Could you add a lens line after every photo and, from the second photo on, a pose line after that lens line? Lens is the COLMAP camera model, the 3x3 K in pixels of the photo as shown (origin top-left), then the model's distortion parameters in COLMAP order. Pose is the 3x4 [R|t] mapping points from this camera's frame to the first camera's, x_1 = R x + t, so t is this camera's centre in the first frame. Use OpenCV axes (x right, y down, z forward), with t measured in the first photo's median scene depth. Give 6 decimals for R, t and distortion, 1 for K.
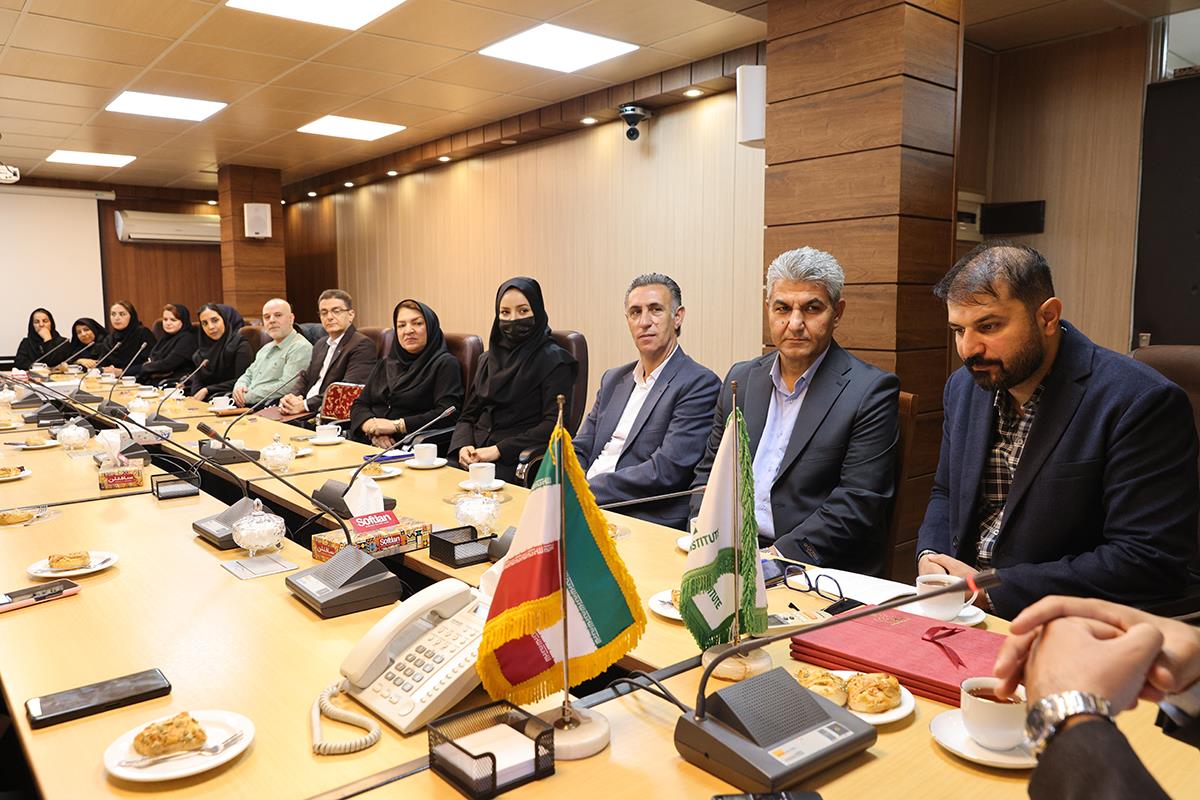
lens RADIAL K [[873.6, 0, 600.0], [0, 873.6, 400.0], [0, 0, 1]] dist [0.056566, 0.000259]
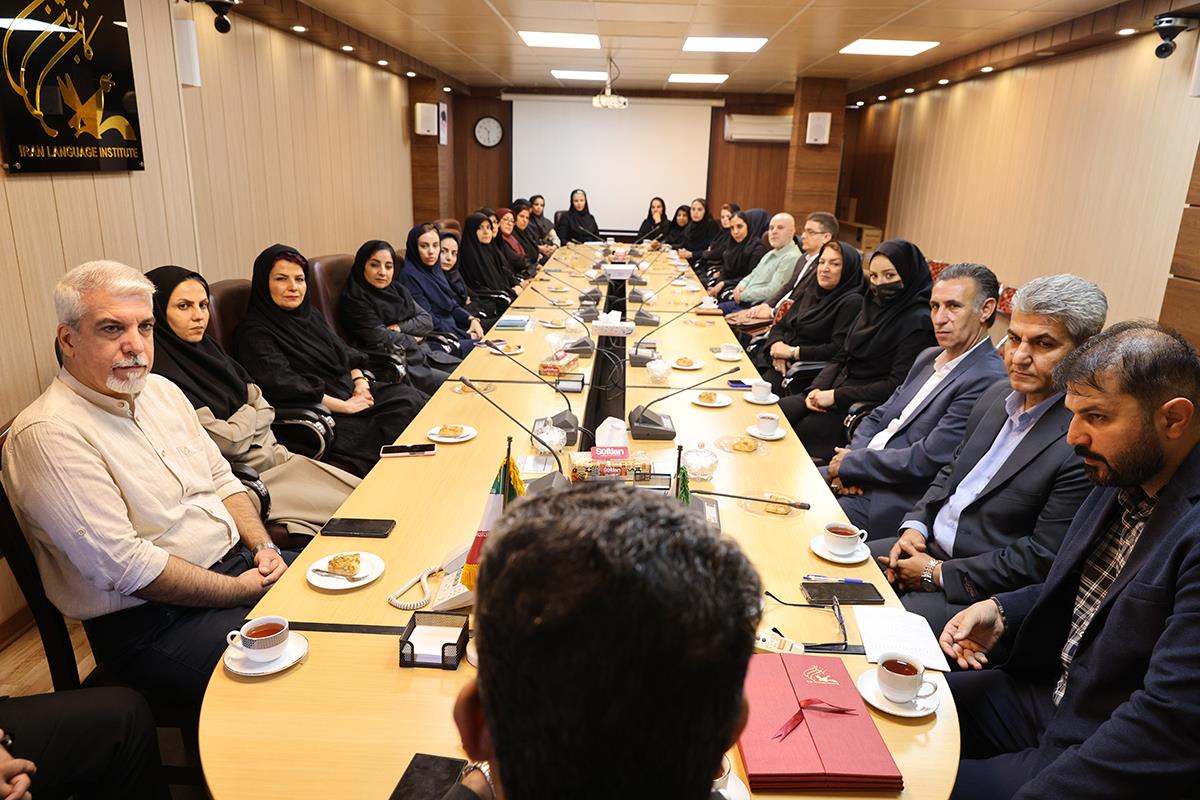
lens RADIAL K [[837.1, 0, 600.0], [0, 837.1, 400.0], [0, 0, 1]] dist [-0.006113, 0.086498]
pose [[0.766299, 0.204794, -0.608970, 0.193684], [-0.109247, 0.975568, 0.190608, -0.072668], [0.633127, -0.079534, 0.769951, -0.011613]]
